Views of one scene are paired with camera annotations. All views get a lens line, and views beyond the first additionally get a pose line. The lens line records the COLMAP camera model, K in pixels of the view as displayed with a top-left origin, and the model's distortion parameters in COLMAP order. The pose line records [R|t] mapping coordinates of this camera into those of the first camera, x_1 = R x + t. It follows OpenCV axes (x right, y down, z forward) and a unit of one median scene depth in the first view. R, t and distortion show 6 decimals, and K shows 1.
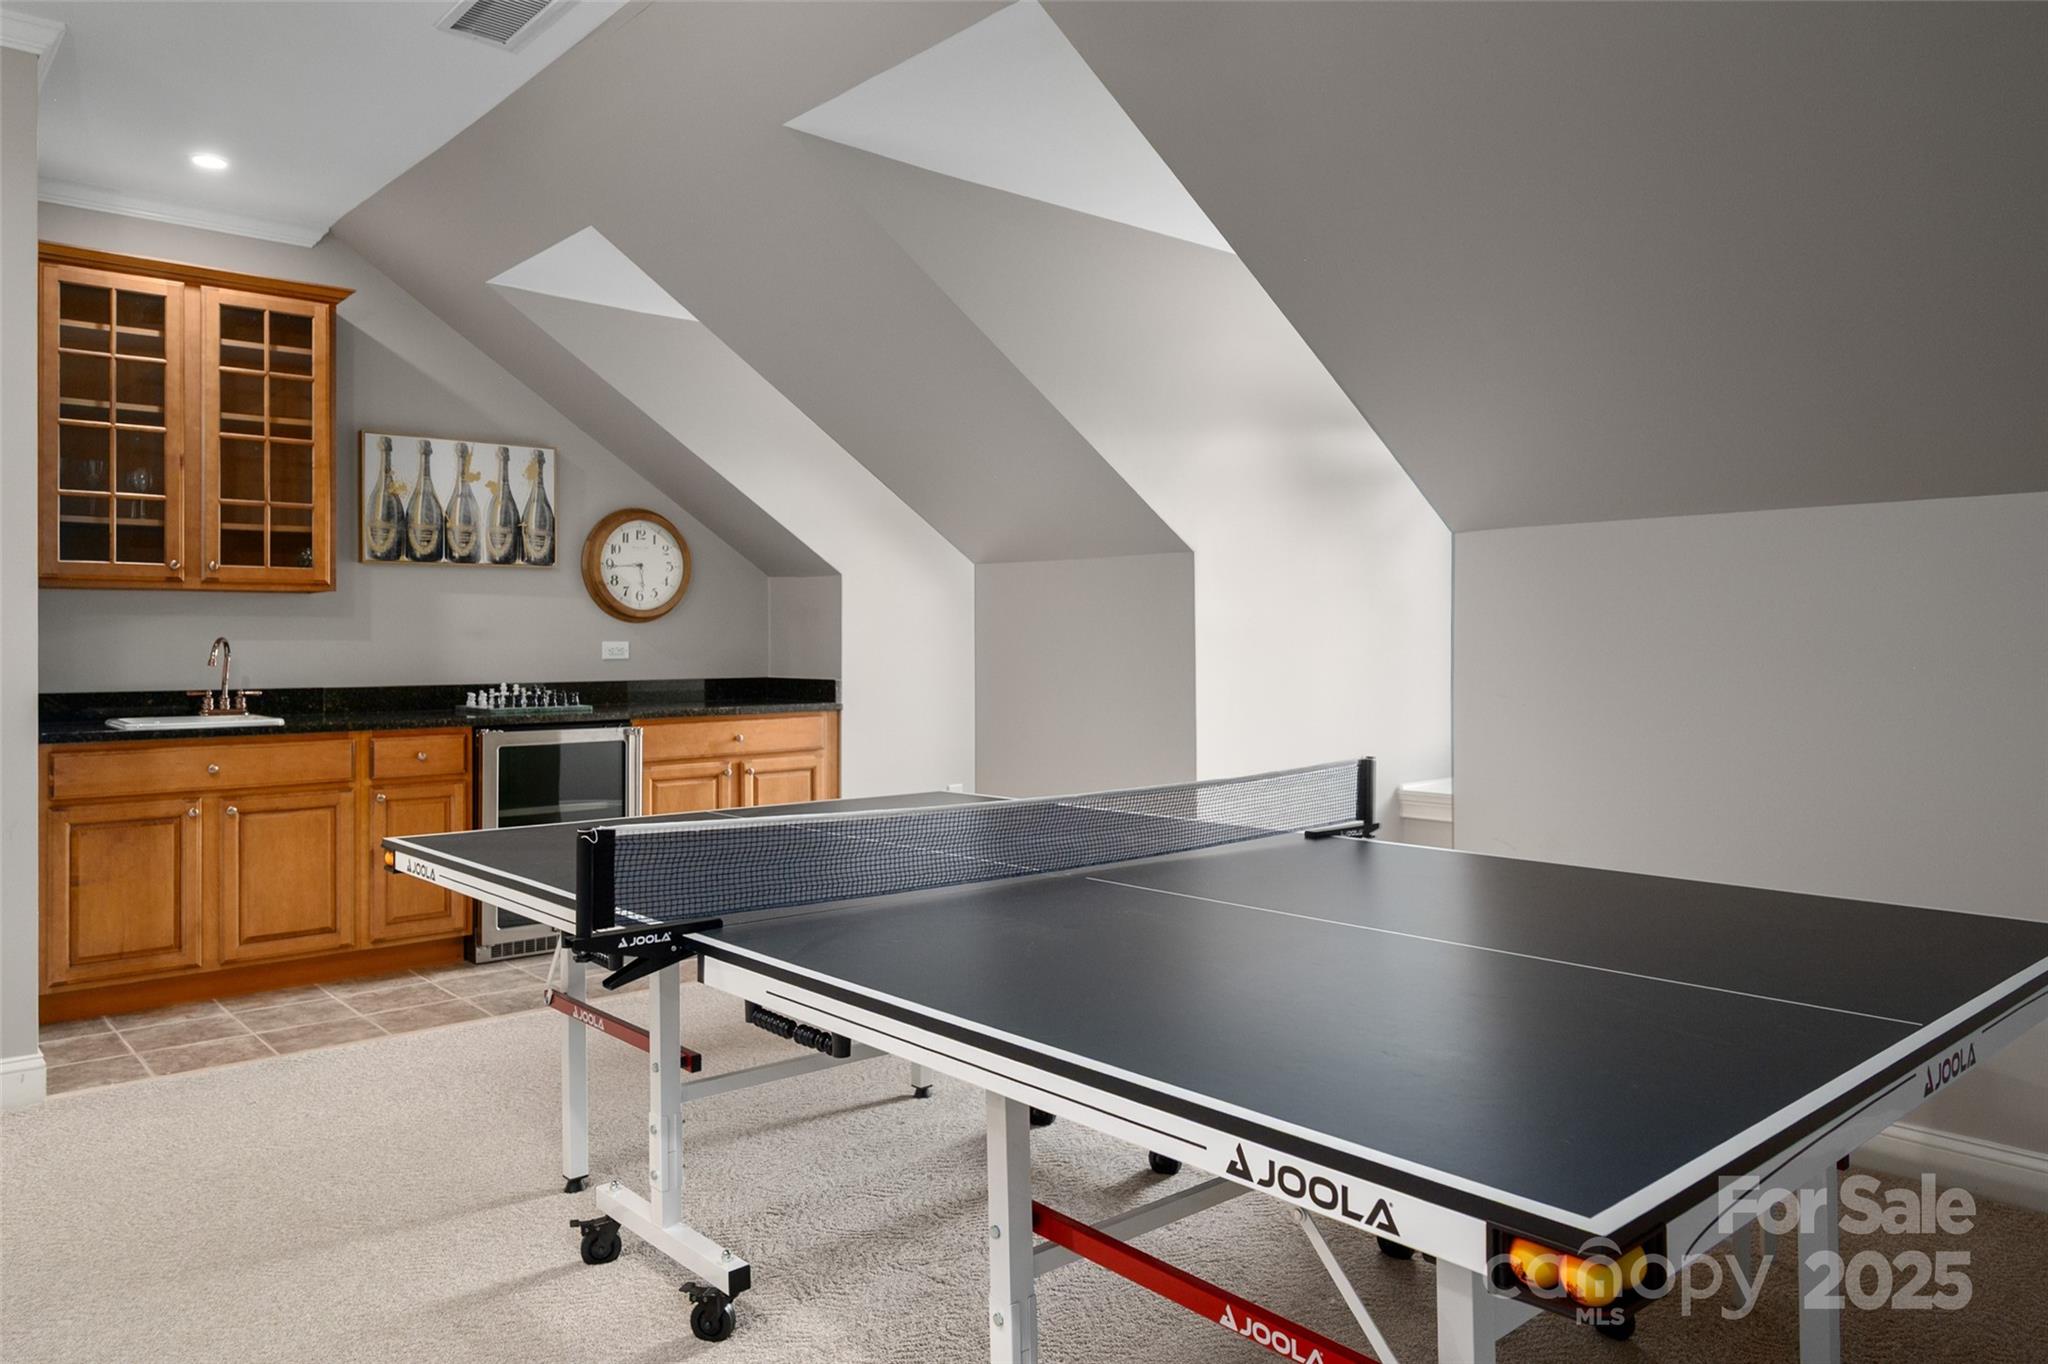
lens RADIAL K [[1381.6, 0, 1028.4], [0, 1381.6, 643.8], [0, 0, 1]] dist [0.000530, 0.000172]
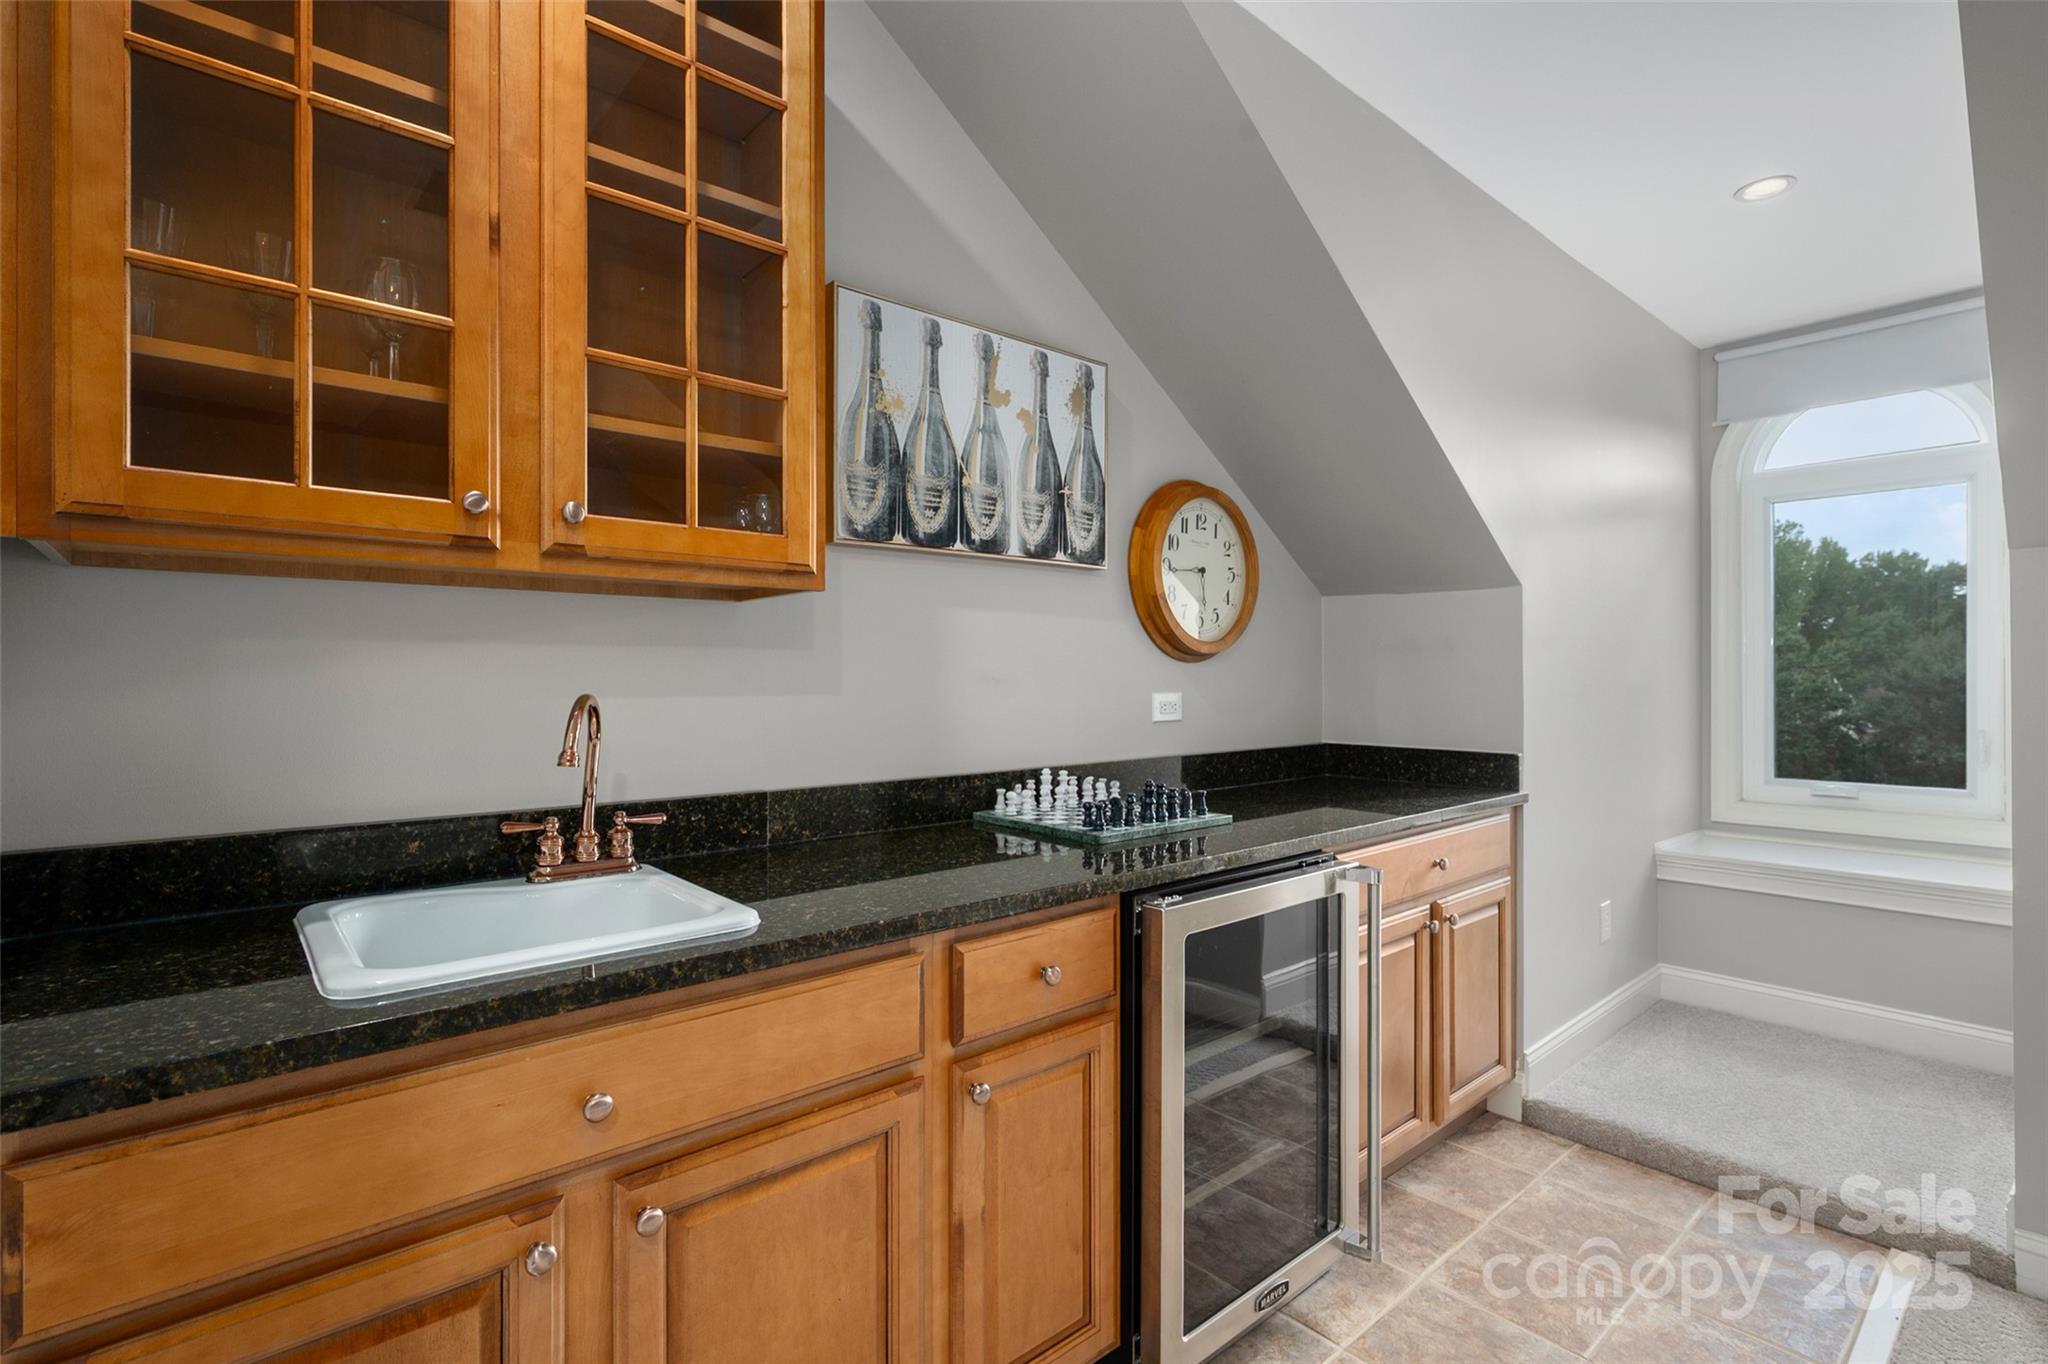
lens RADIAL K [[949.6, 0, 1024.0], [0, 949.6, 682.0], [0, 0, 1]] dist [0.001654, 0.000098]
pose [[0.999965, 0.002740, -0.007858, -0.400315], [-0.002707, 0.999988, 0.004157, -0.008884], [0.007869, -0.004135, 0.999960, 0.637132]]
